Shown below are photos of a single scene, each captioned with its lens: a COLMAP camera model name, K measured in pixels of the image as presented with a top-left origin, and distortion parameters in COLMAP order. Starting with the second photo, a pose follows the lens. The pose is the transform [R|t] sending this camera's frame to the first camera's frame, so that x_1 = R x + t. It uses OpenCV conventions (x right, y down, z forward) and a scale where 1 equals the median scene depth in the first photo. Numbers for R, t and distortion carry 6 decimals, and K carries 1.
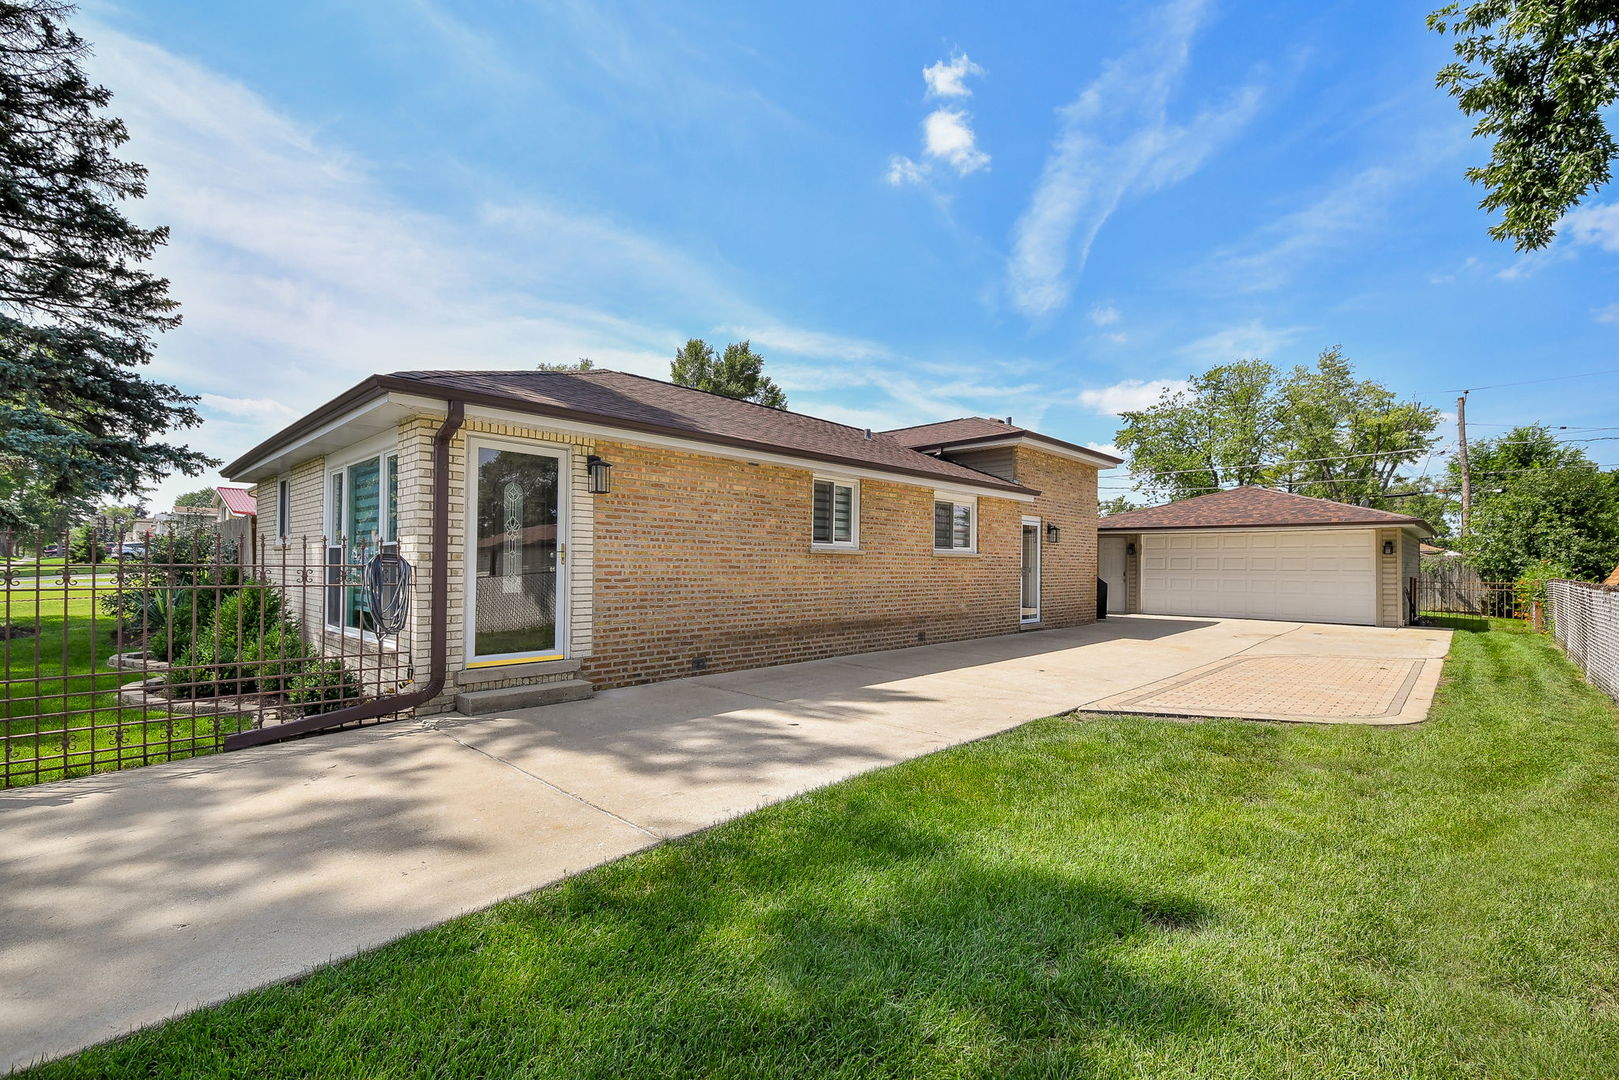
lens RADIAL K [[614.5, 0, 798.2], [0, 614.5, 546.3], [0, 0, 1]] dist [0.000469, -0.010698]
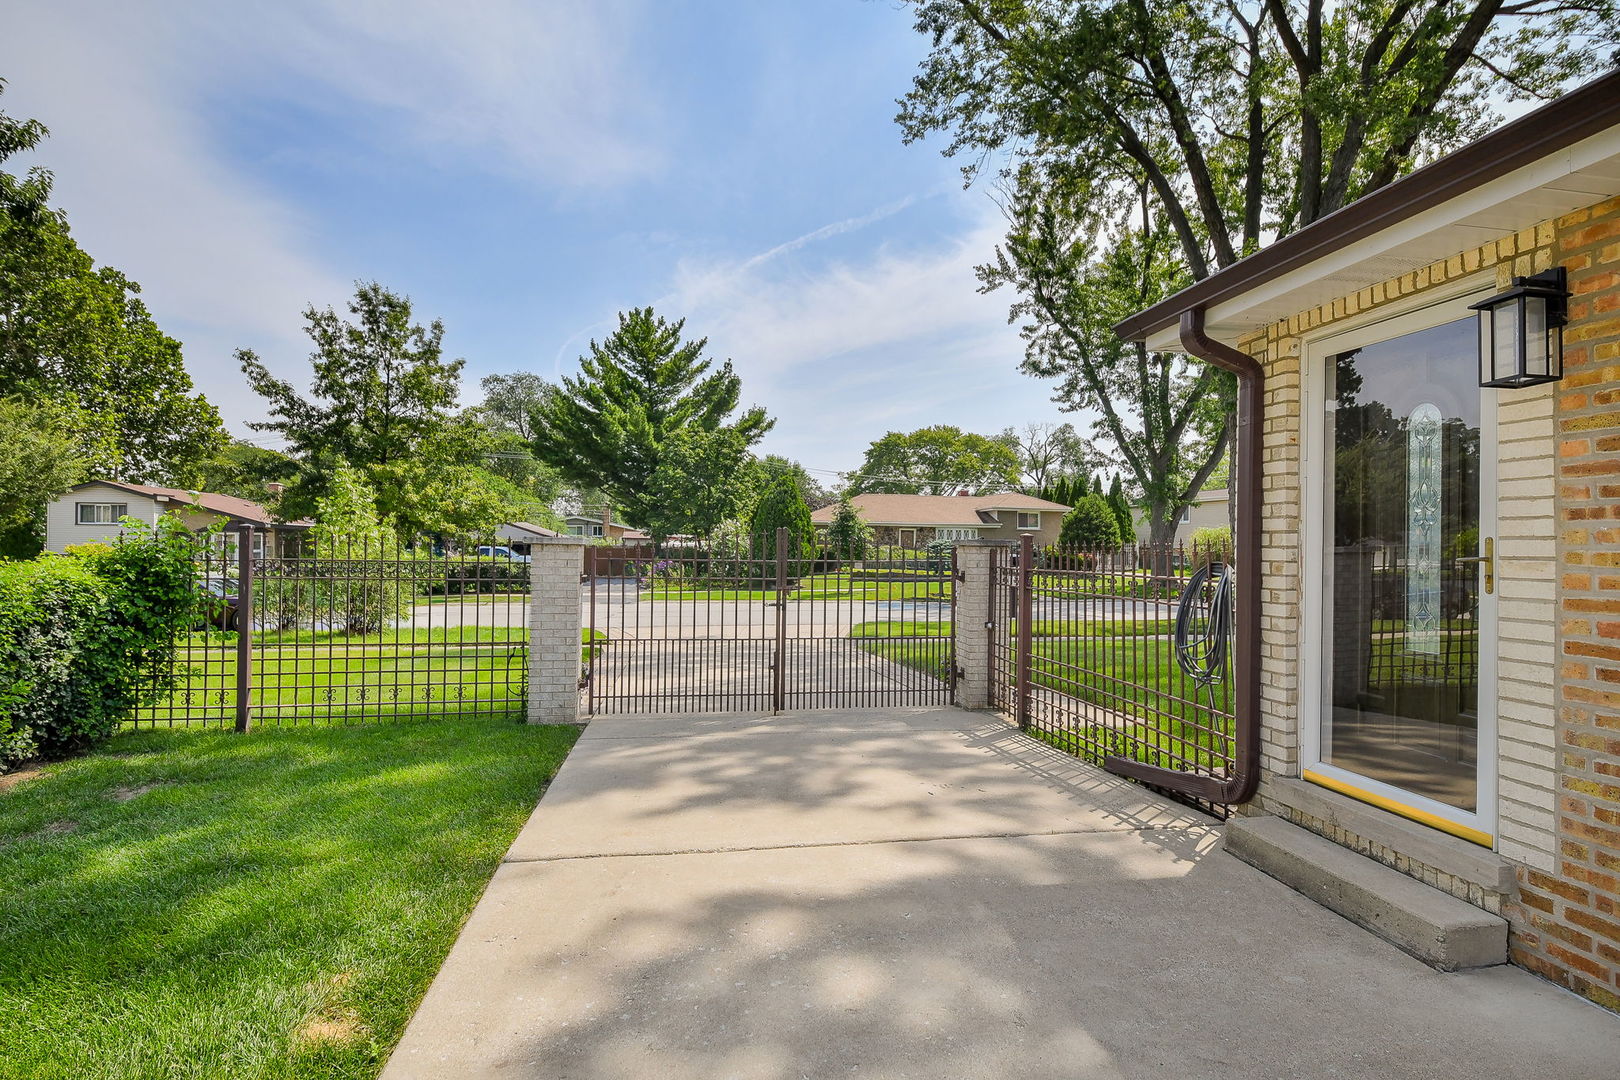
lens RADIAL K [[743.8, 0, 807.4], [0, 743.8, 542.0], [0, 0, 1]] dist [0.014921, -0.021639]
pose [[-0.555764, -0.015677, -0.831192, 0.373955], [0.019203, 0.999313, -0.031687, 0.007524], [0.831118, -0.033572, -0.555081, 1.519797]]
